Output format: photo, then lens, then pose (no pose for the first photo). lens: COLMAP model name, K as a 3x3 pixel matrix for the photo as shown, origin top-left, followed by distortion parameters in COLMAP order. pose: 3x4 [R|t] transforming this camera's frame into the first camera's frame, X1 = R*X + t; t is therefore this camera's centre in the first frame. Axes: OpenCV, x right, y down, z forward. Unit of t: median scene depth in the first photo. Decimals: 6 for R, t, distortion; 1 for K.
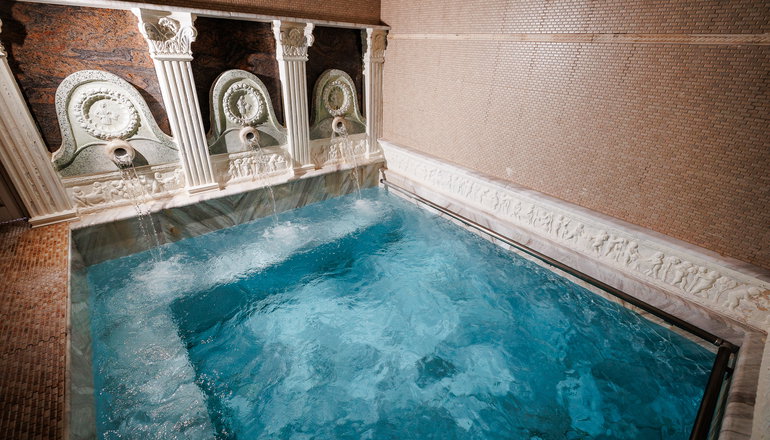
lens RADIAL K [[329.4, 0, 383.3], [0, 329.4, 220.6], [0, 0, 1]] dist [0.002871, -0.001016]
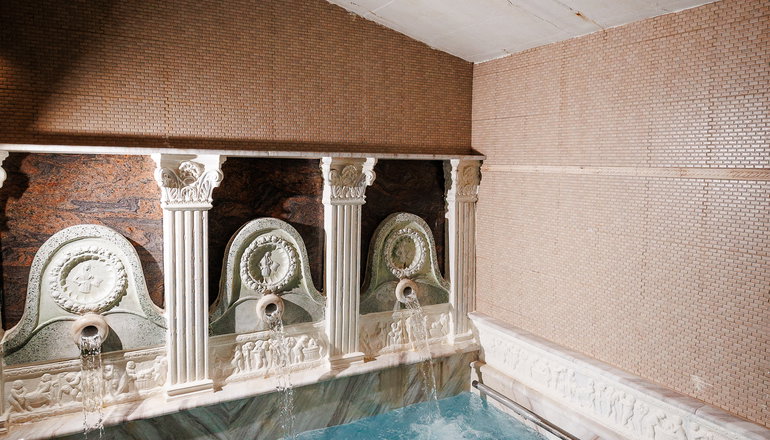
lens RADIAL K [[542.3, 0, 397.2], [0, 542.3, 199.8], [0, 0, 1]] dist [-0.002160, 0.004619]
pose [[0.984285, -0.013439, -0.176077, 0.045587], [-0.059295, 0.914056, -0.401230, -0.033427], [0.166337, 0.405365, 0.898895, -0.035799]]
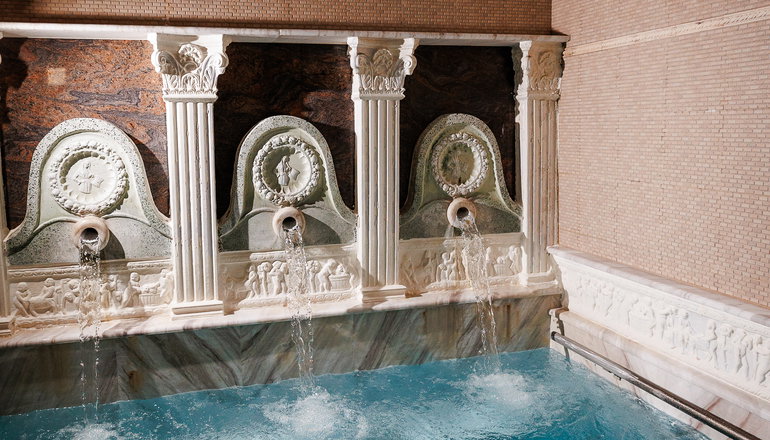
lens RADIAL K [[638.2, 0, 338.4], [0, 638.2, 190.3], [0, 0, 1]] dist [-0.005489, 0.008810]
pose [[0.902839, -0.012975, -0.429783, 0.145137], [-0.153619, 0.923842, -0.350595, 0.063213], [0.401601, 0.382553, 0.832088, 0.115271]]
